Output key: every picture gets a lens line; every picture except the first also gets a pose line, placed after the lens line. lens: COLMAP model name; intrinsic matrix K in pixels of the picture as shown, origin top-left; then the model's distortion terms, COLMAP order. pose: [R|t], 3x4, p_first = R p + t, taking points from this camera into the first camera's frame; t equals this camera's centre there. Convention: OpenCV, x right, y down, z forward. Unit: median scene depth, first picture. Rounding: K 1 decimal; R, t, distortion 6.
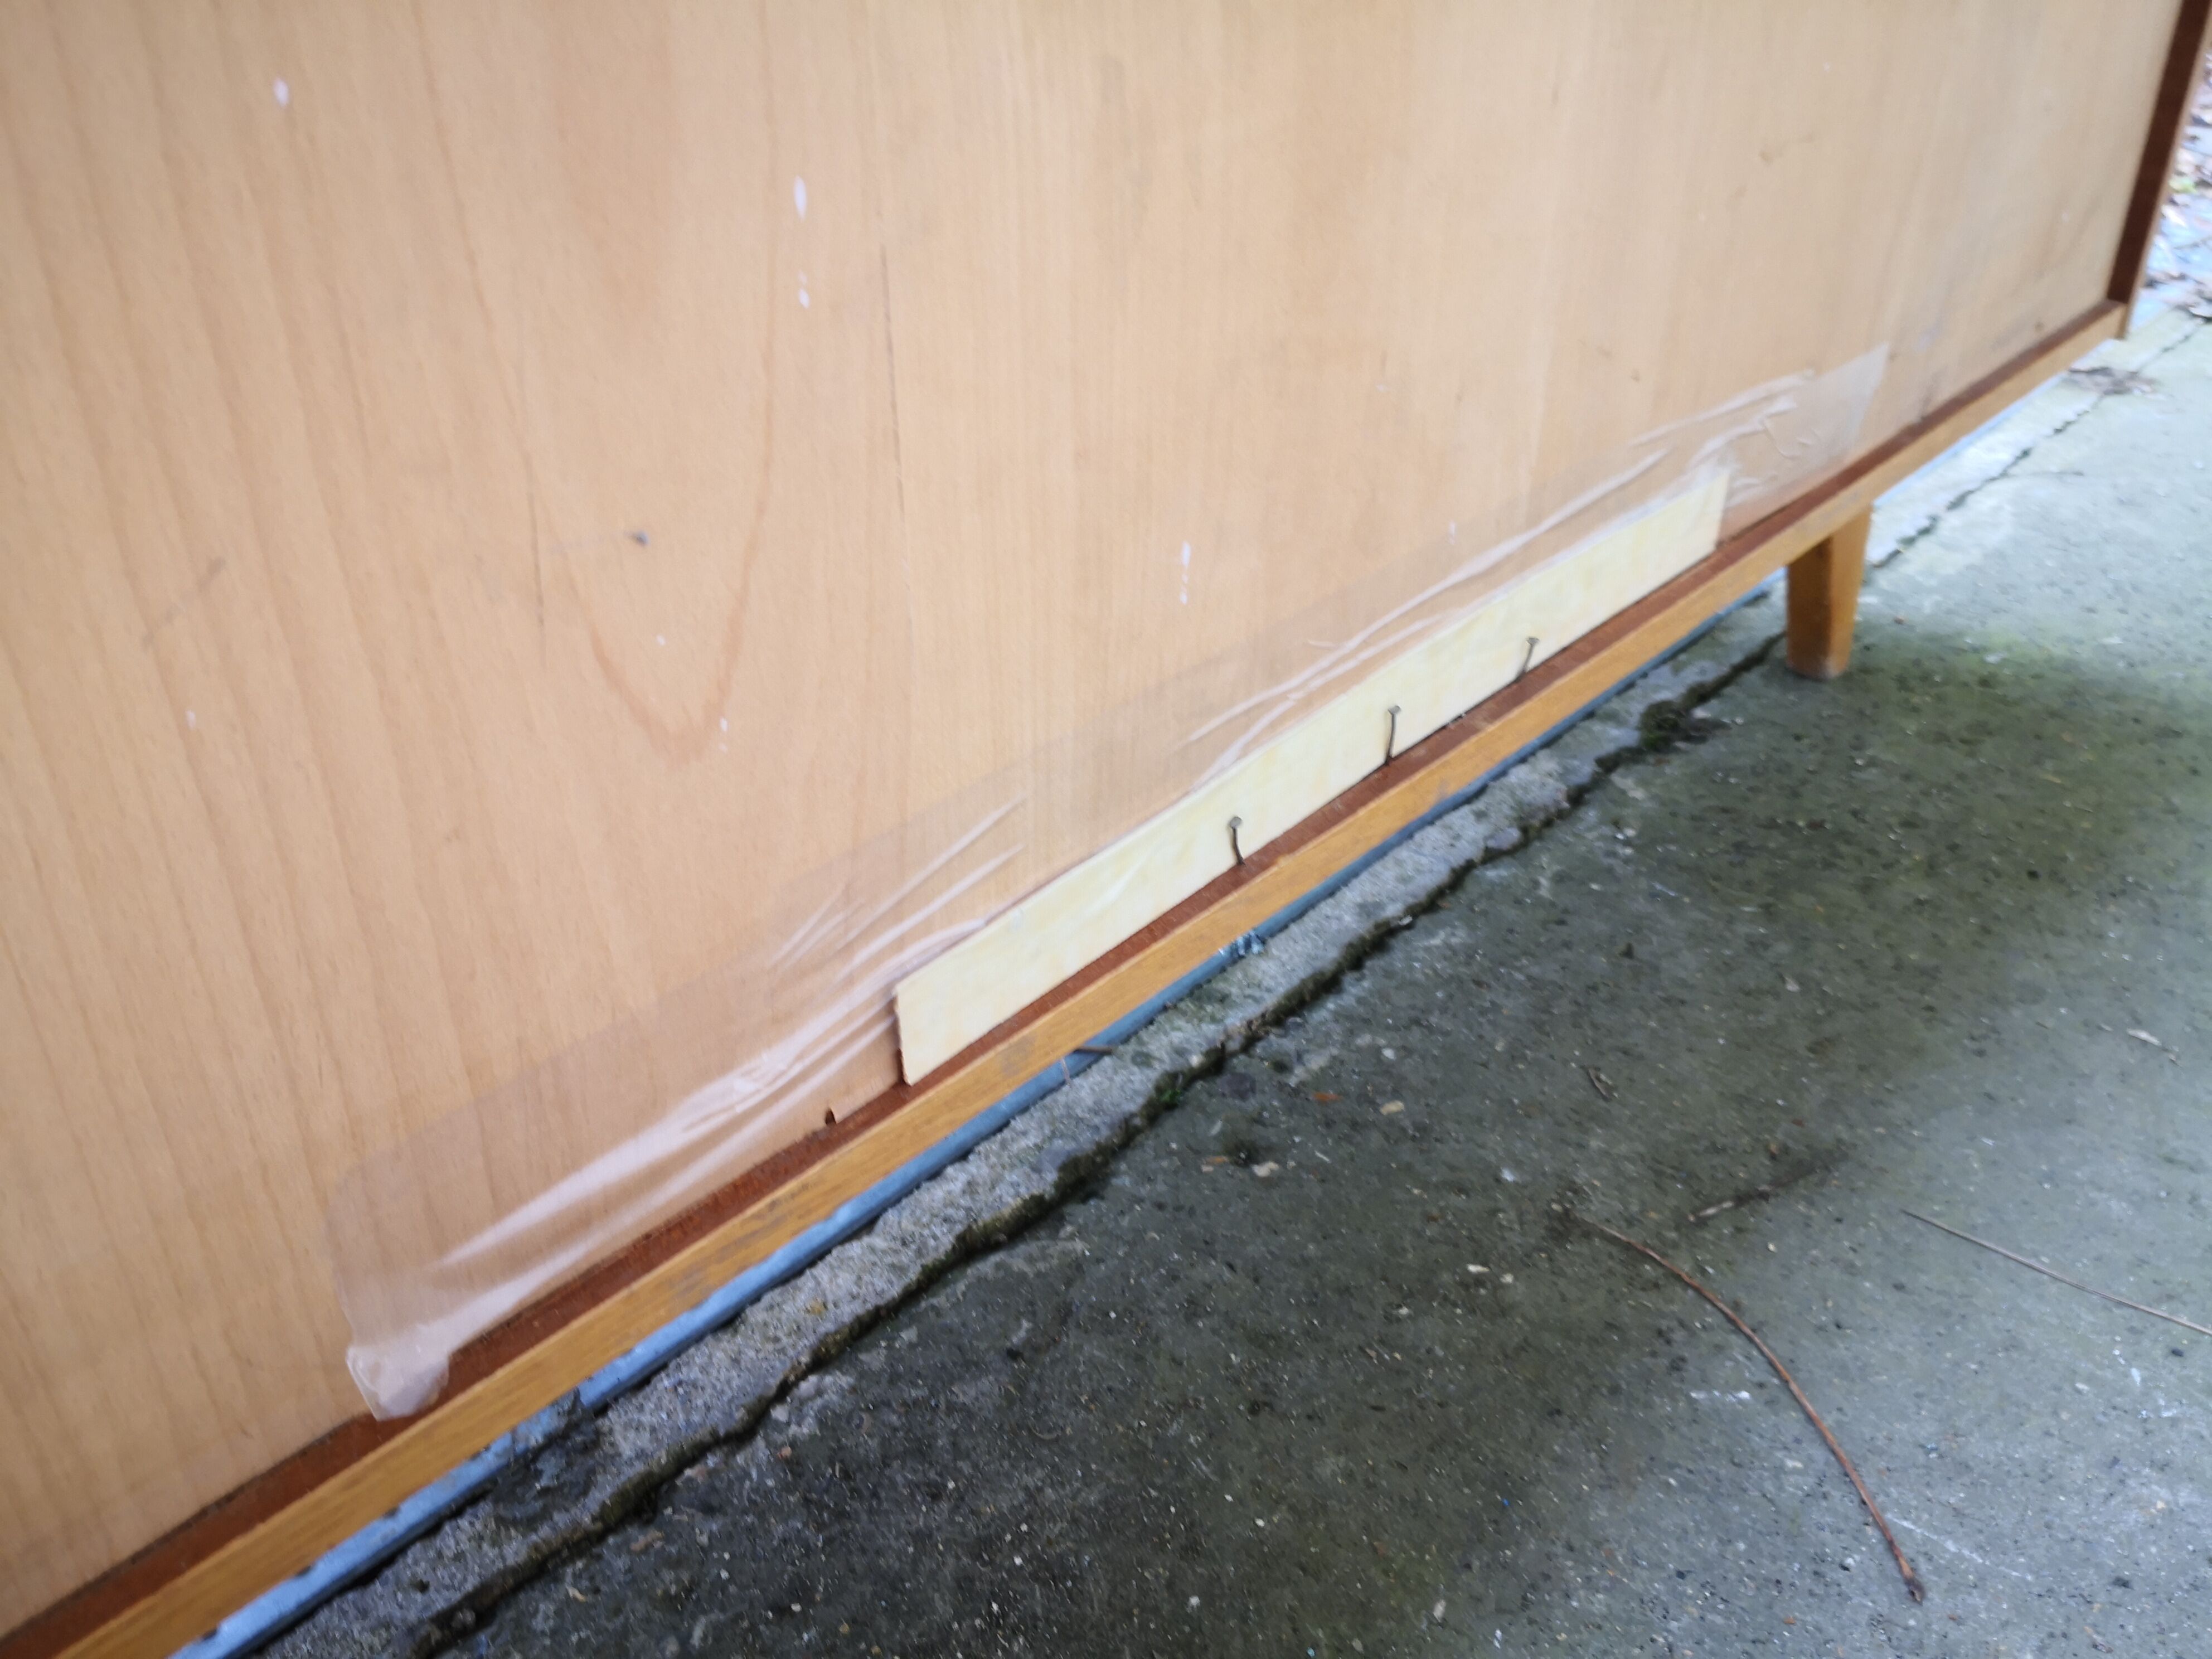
lens RADIAL K [[1785.7, 0, 1103.1], [0, 1785.7, 829.9], [0, 0, 1]] dist [0.026129, -0.057029]
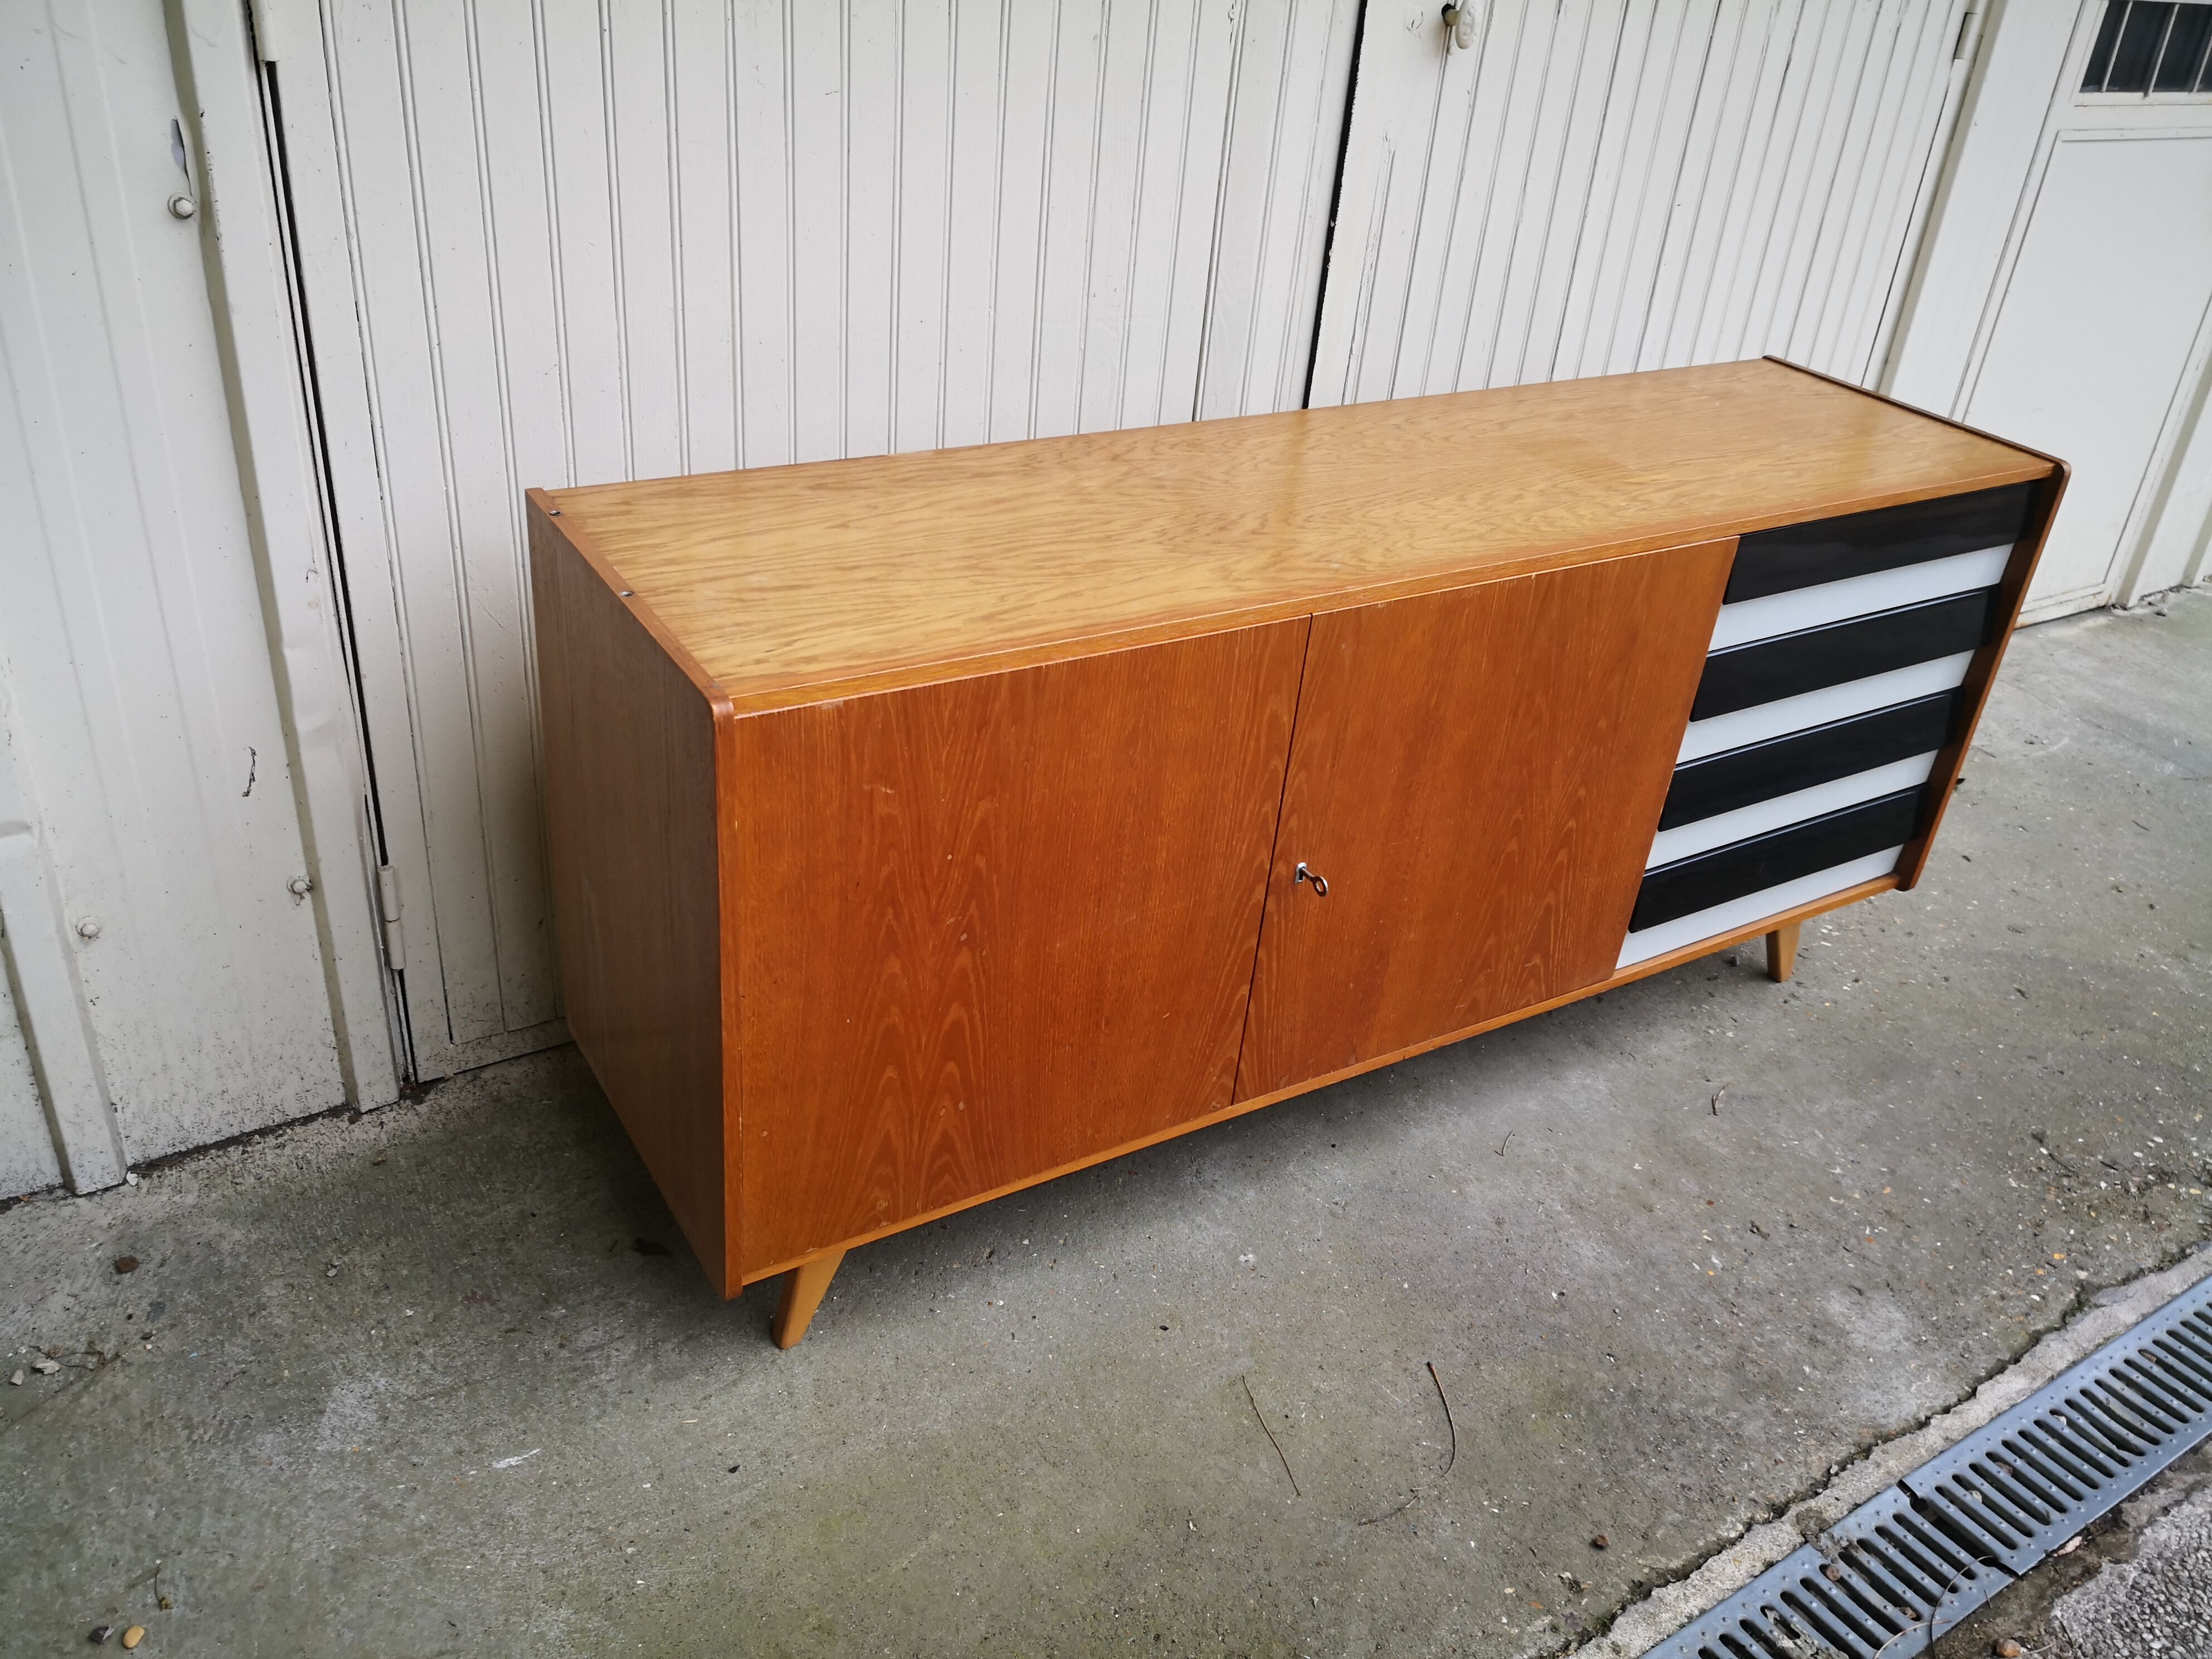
lens RADIAL K [[1785.7, 0, 1105.9], [0, 1785.7, 849.2], [0, 0, 1]] dist [0.026129, -0.057029]
pose [[-0.973136, -0.158801, 0.166698, 0.455437], [0.074539, 0.467737, 0.880719, -2.503183], [-0.217830, 0.869485, -0.443335, 1.350724]]
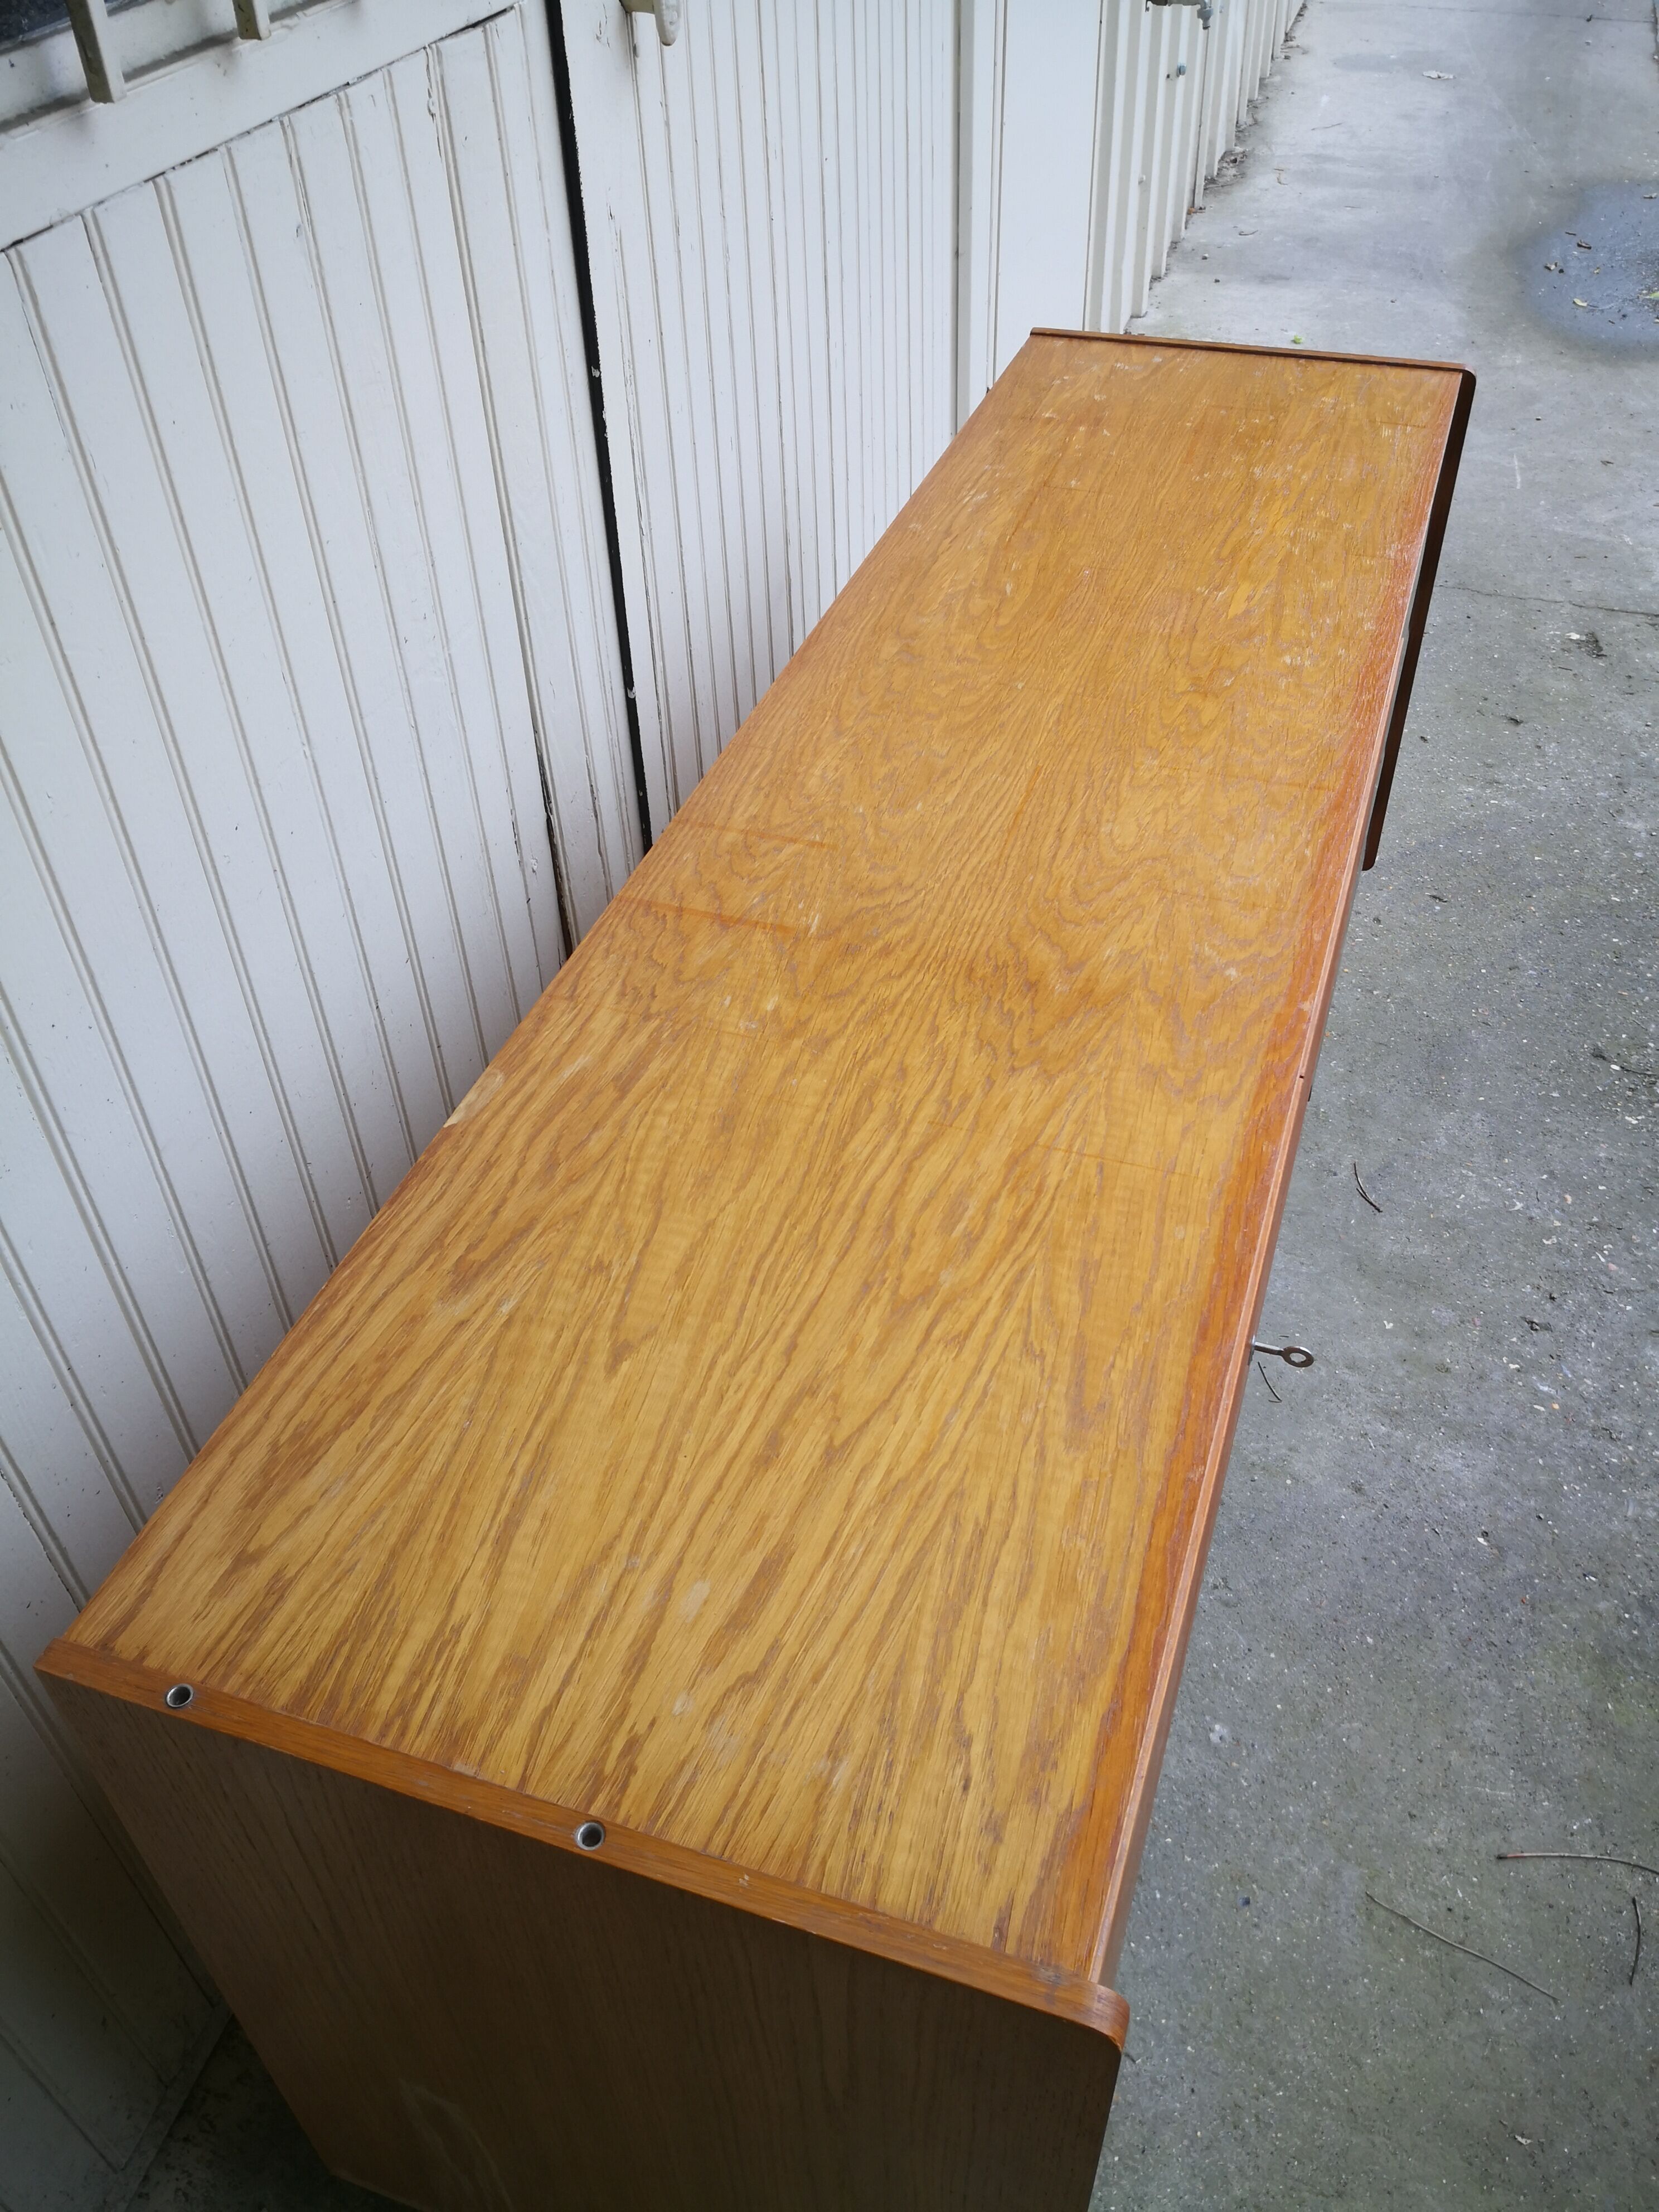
lens RADIAL K [[1785.7, 0, 814.9], [0, 1785.7, 1120.8], [0, 0, 1]] dist [0.026129, -0.057029]
pose [[-0.897412, 0.340132, -0.281003, 1.464462], [-0.178477, 0.302600, 0.936258, -1.892746], [0.403483, 0.890362, -0.210851, 0.149260]]
